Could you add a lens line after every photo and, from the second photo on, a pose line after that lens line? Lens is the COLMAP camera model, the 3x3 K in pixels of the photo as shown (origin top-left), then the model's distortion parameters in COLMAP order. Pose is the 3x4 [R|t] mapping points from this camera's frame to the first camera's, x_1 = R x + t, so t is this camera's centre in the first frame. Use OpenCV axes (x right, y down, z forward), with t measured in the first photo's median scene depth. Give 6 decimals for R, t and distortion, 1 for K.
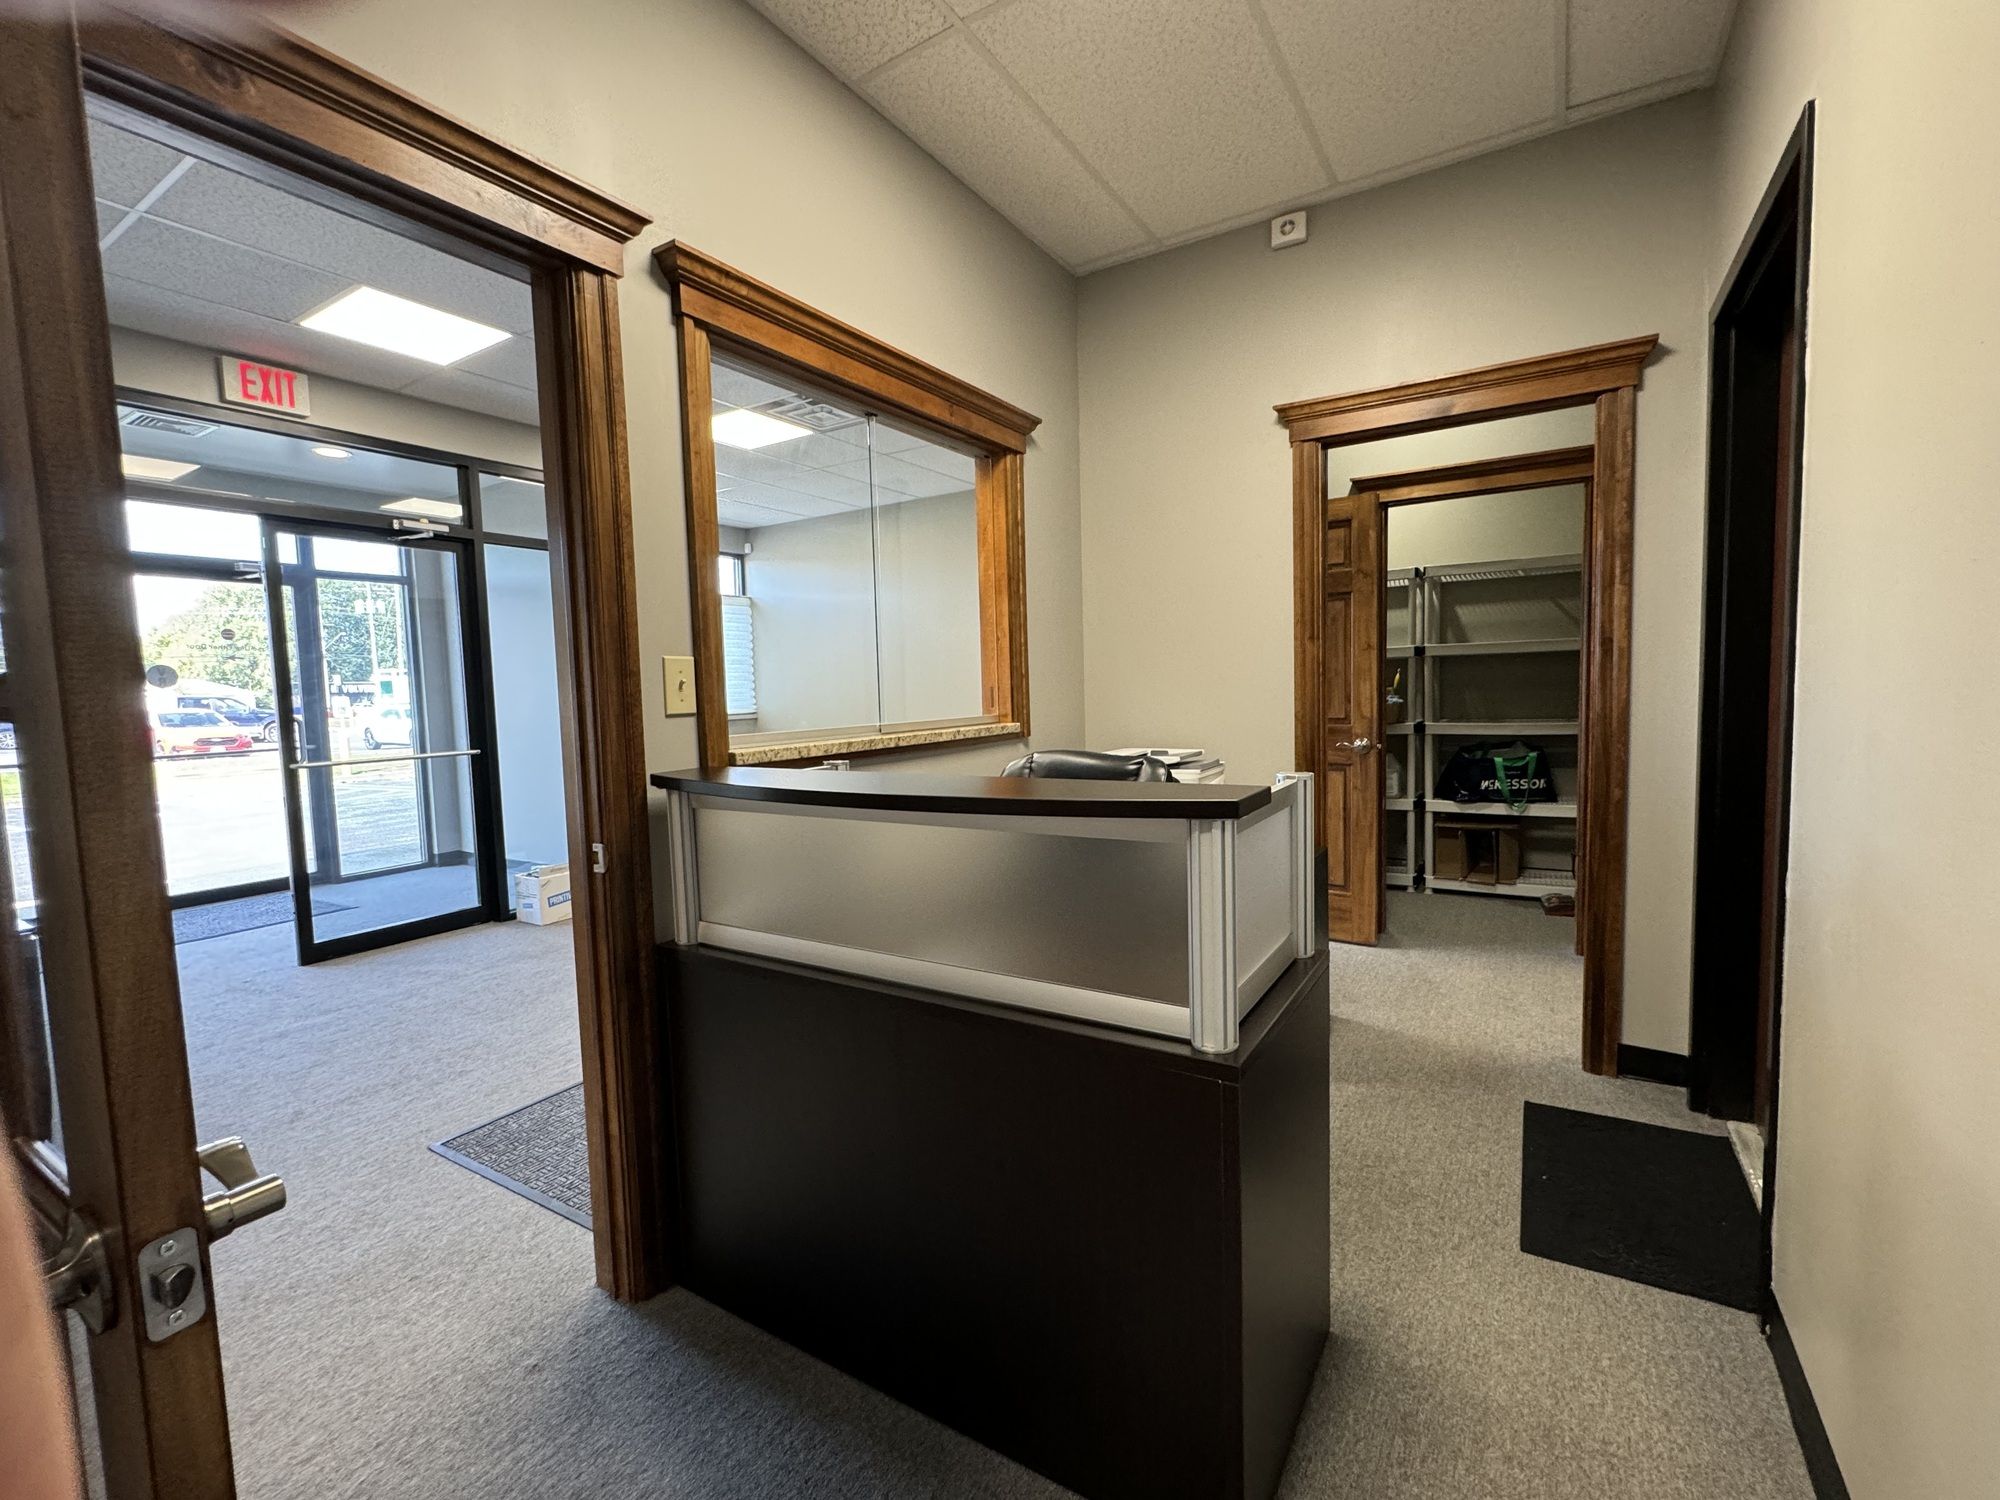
lens RADIAL K [[869.6, 0, 1010.2], [0, 869.6, 740.8], [0, 0, 1]] dist [-0.003707, 0.001760]
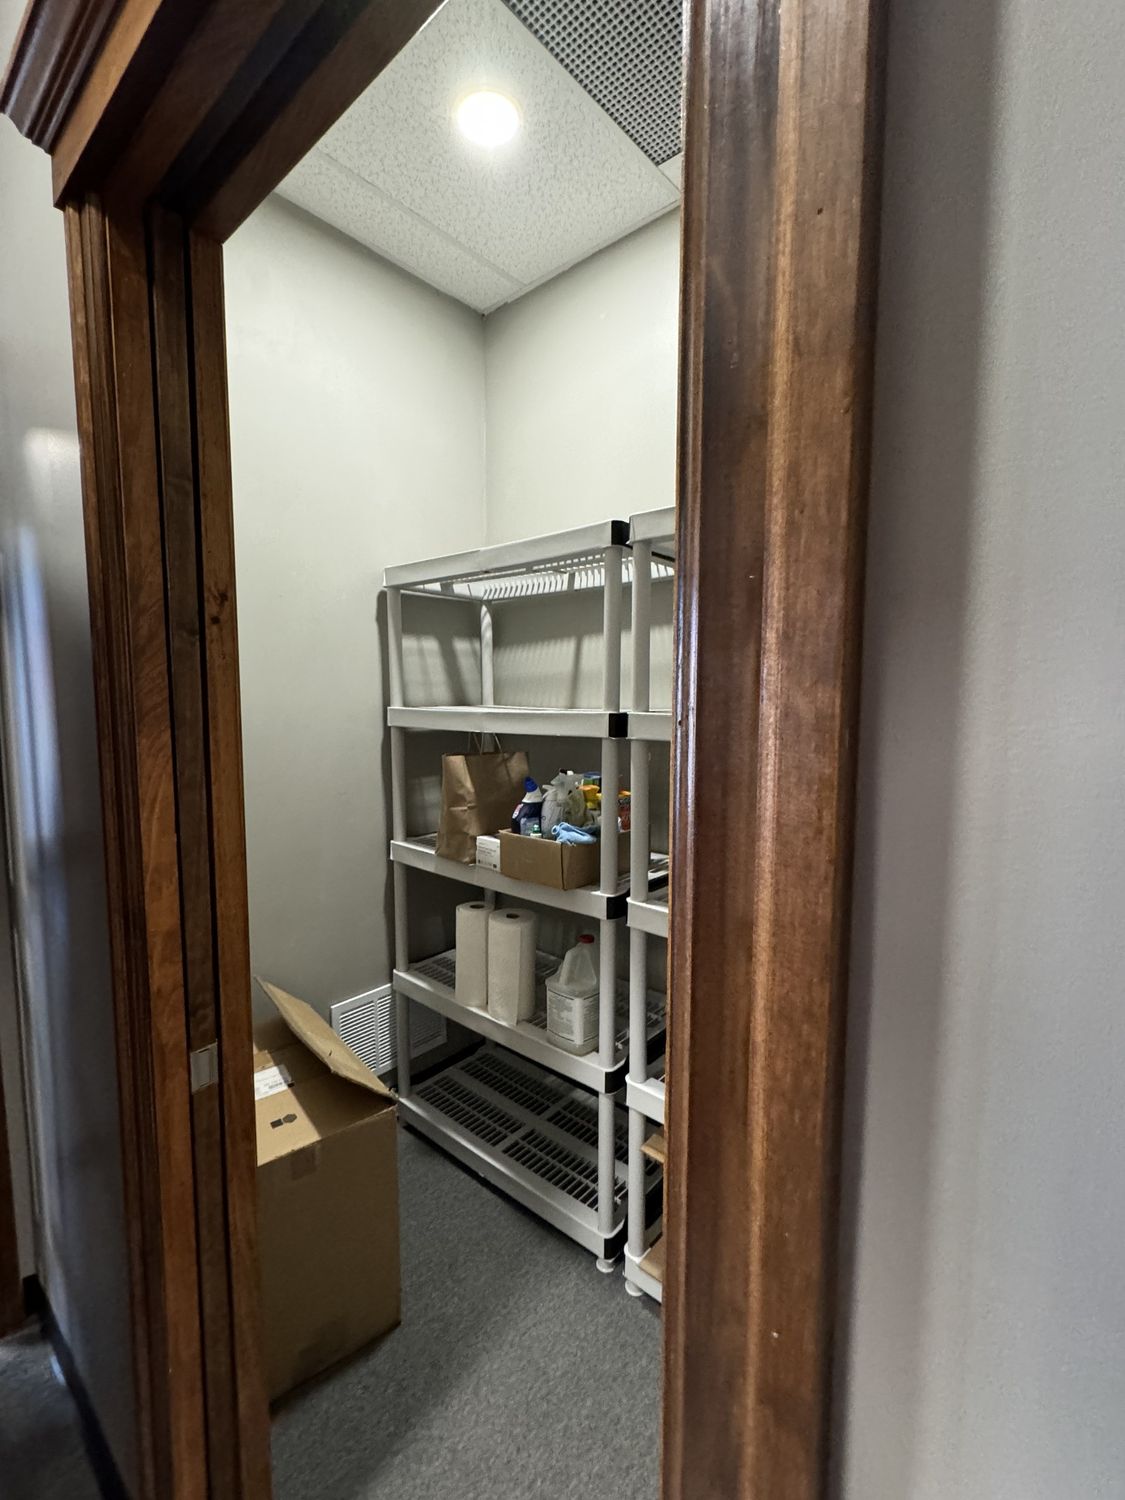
lens RADIAL K [[652.2, 0, 561.8], [0, 652.2, 754.3], [0, 0, 1]] dist [-0.003707, 0.001760]
pose [[0.986405, 0.039018, -0.159632, 0.489524], [-0.034194, 0.998875, 0.032854, -0.097323], [0.160734, -0.026949, 0.986630, 0.685524]]
